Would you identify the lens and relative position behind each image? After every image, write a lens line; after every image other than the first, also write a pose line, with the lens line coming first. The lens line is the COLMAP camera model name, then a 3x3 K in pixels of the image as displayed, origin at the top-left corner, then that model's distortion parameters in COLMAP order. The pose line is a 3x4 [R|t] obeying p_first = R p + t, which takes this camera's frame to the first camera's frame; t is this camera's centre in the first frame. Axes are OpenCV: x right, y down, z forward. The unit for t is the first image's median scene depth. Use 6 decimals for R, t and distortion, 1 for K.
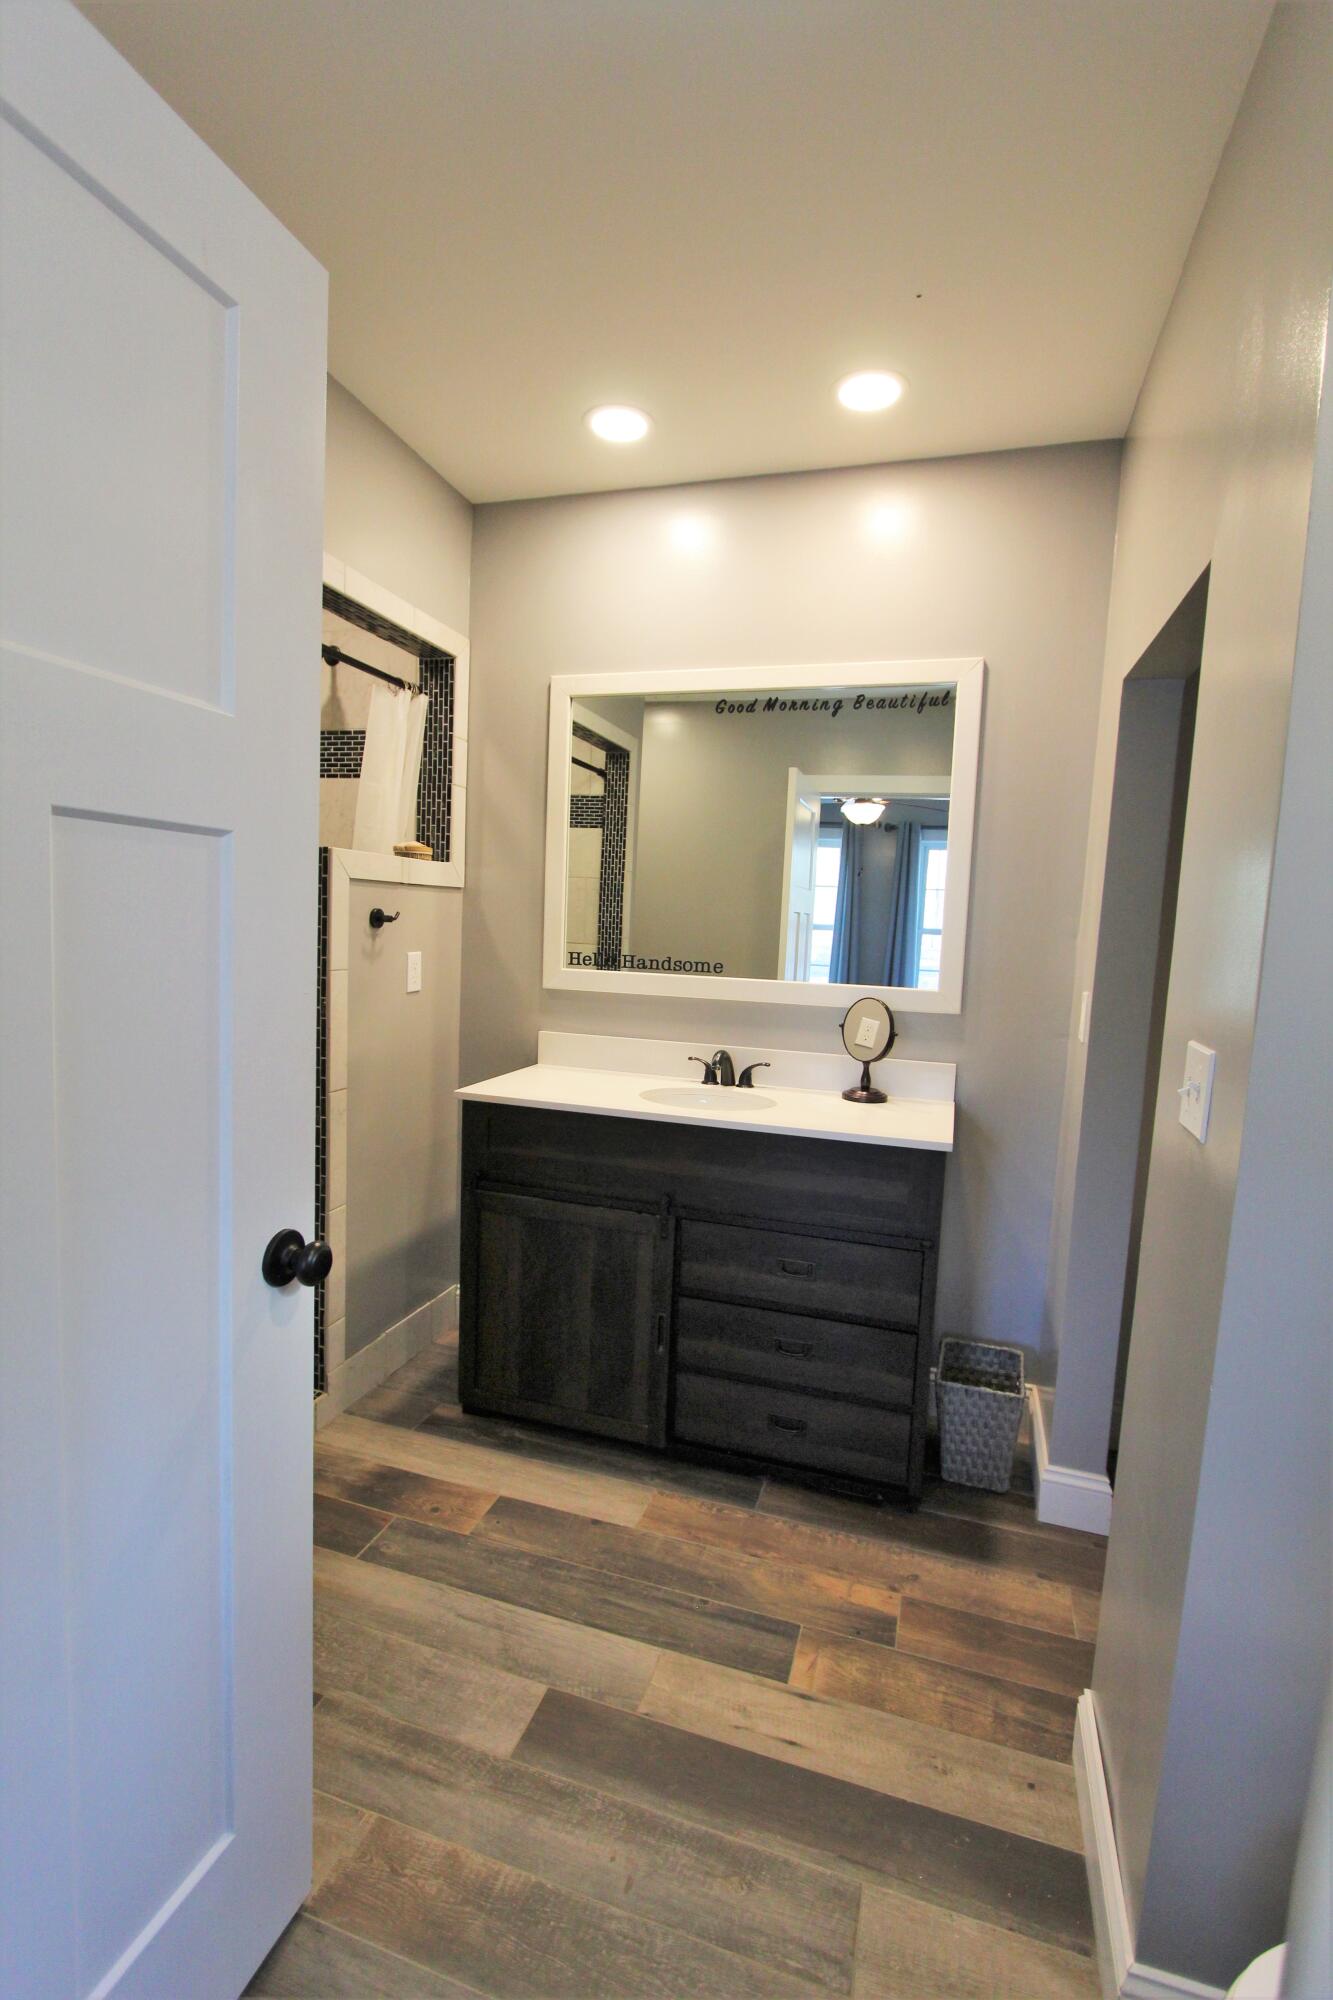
lens RADIAL K [[925.7, 0, 661.3], [0, 925.7, 1003.5], [0, 0, 1]] dist [-0.010931, 0.002115]
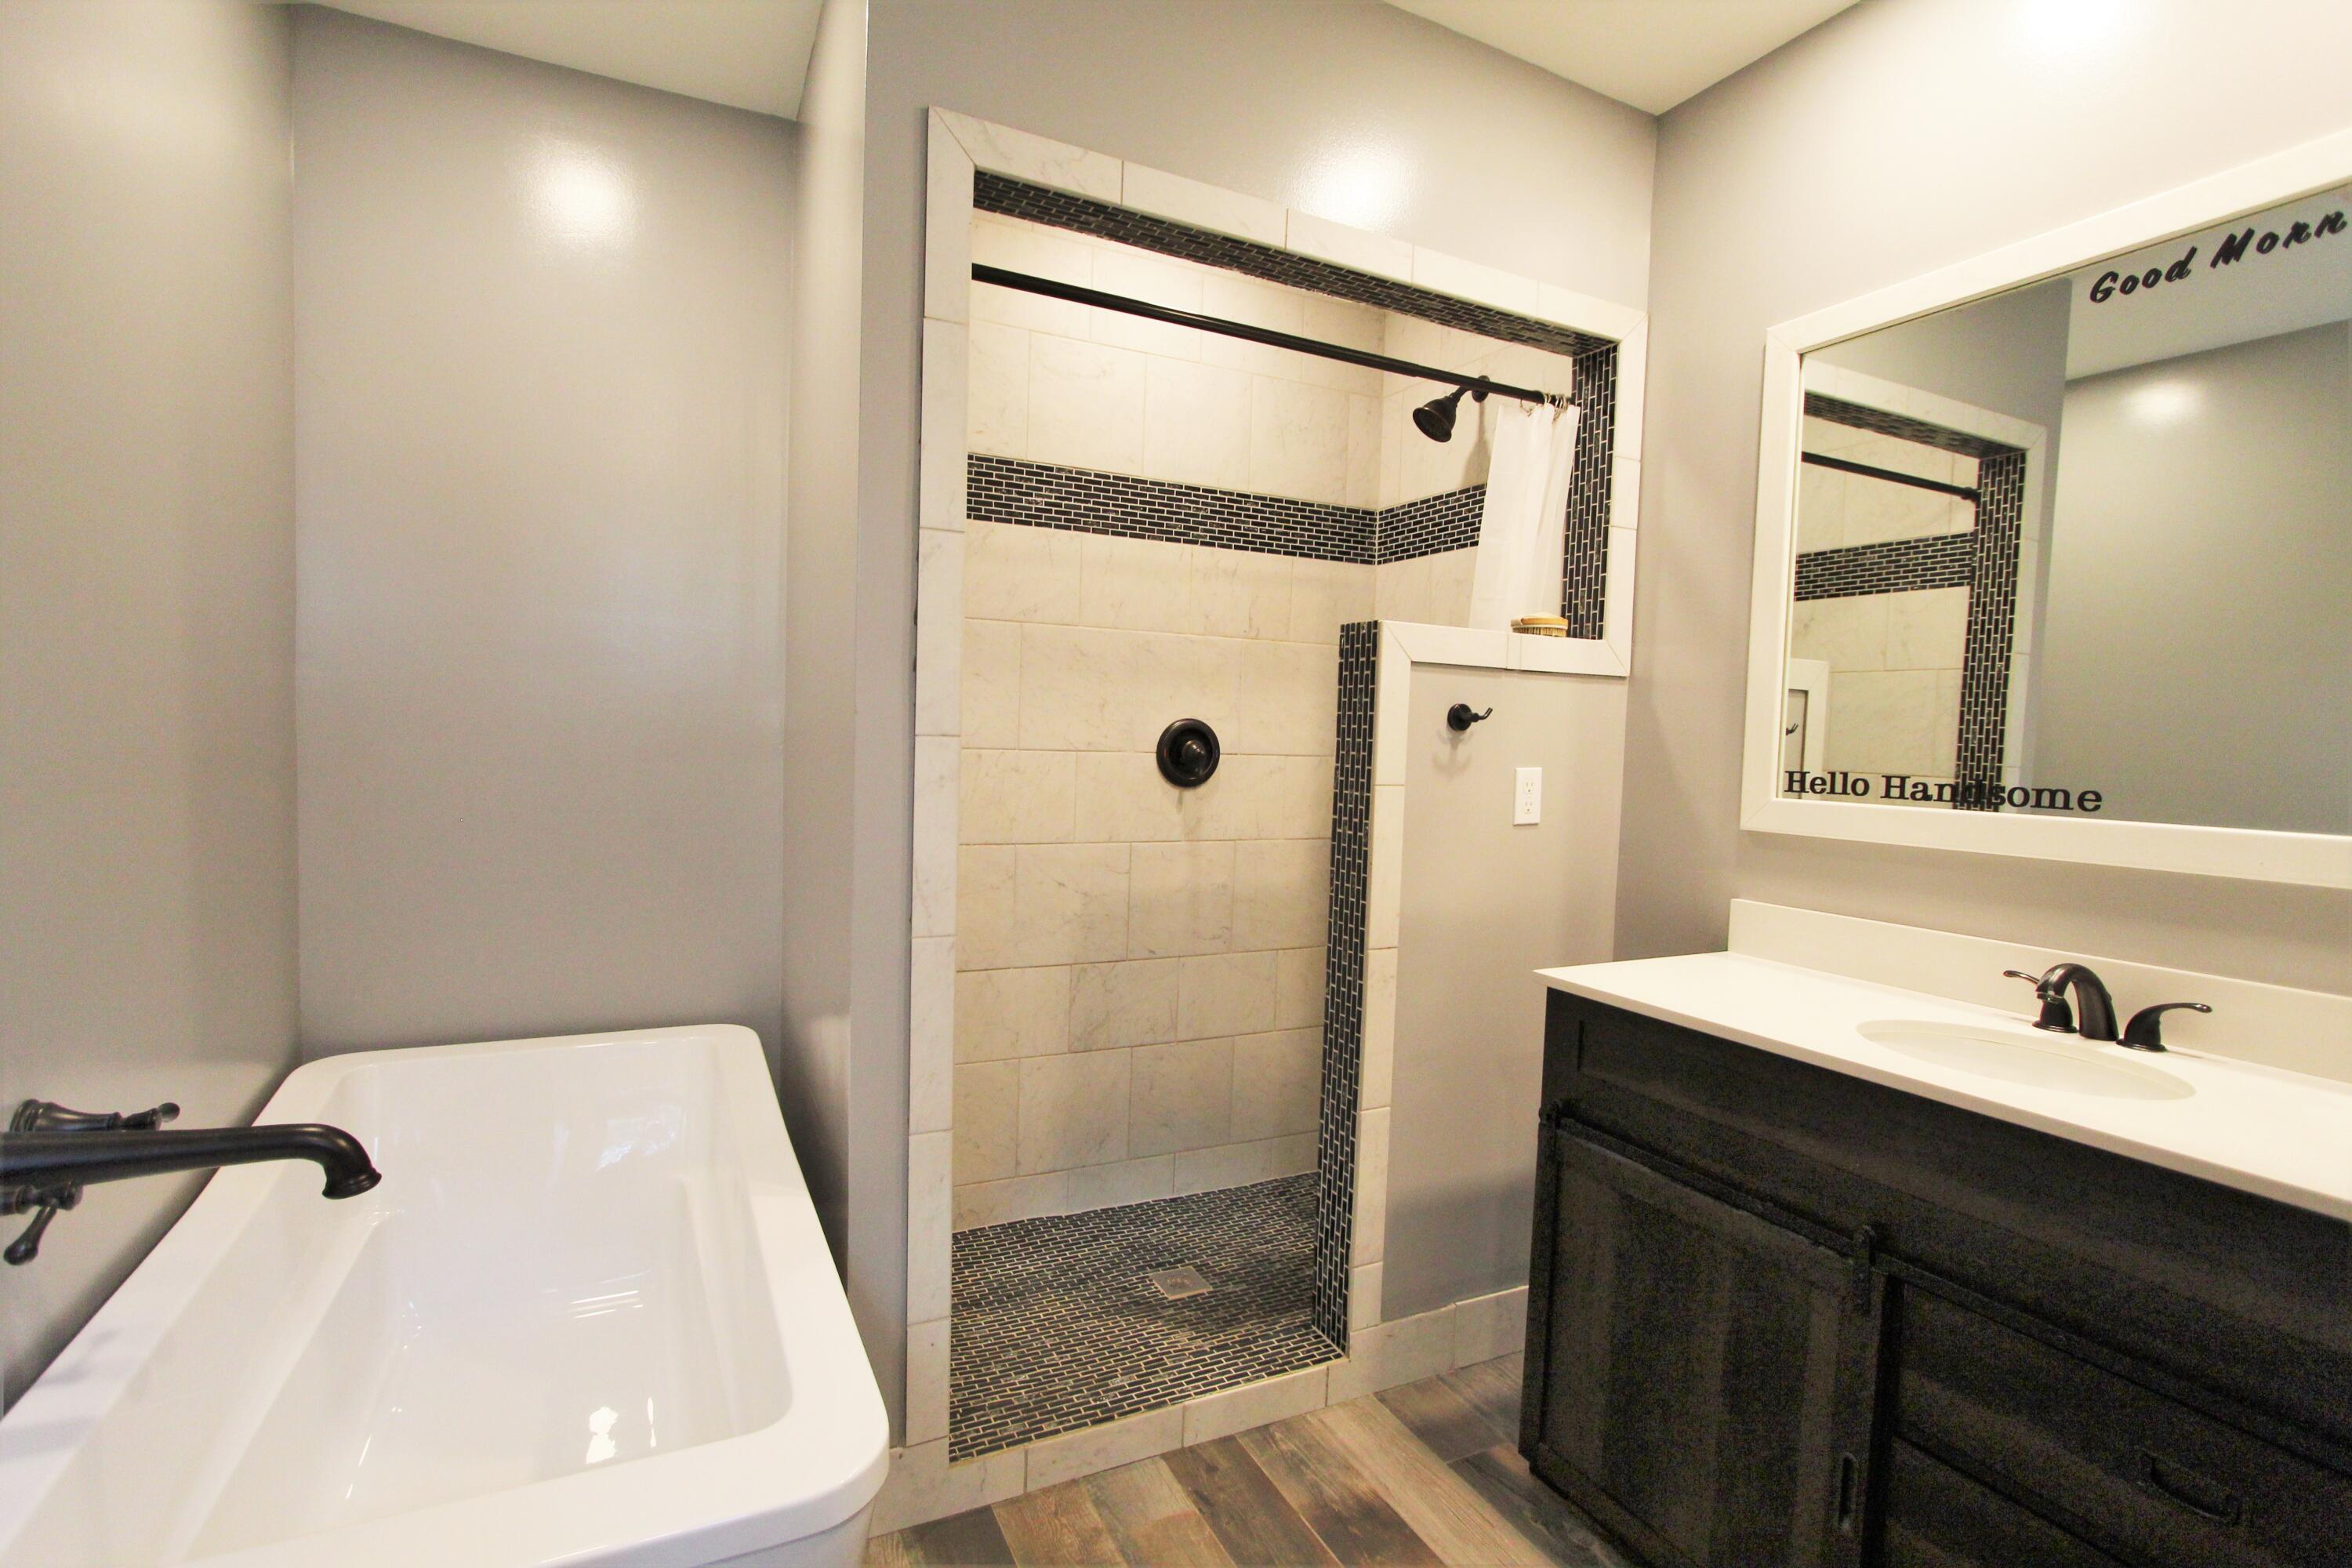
lens RADIAL K [[1088.6, 0, 1177.7], [0, 1088.6, 792.8], [0, 0, 1]] dist [-0.010931, 0.002115]
pose [[0.694168, 0.018467, -0.719576, 0.141786], [-0.067803, 0.996904, -0.039826, 0.014369], [0.716612, 0.076435, 0.693271, 0.241140]]
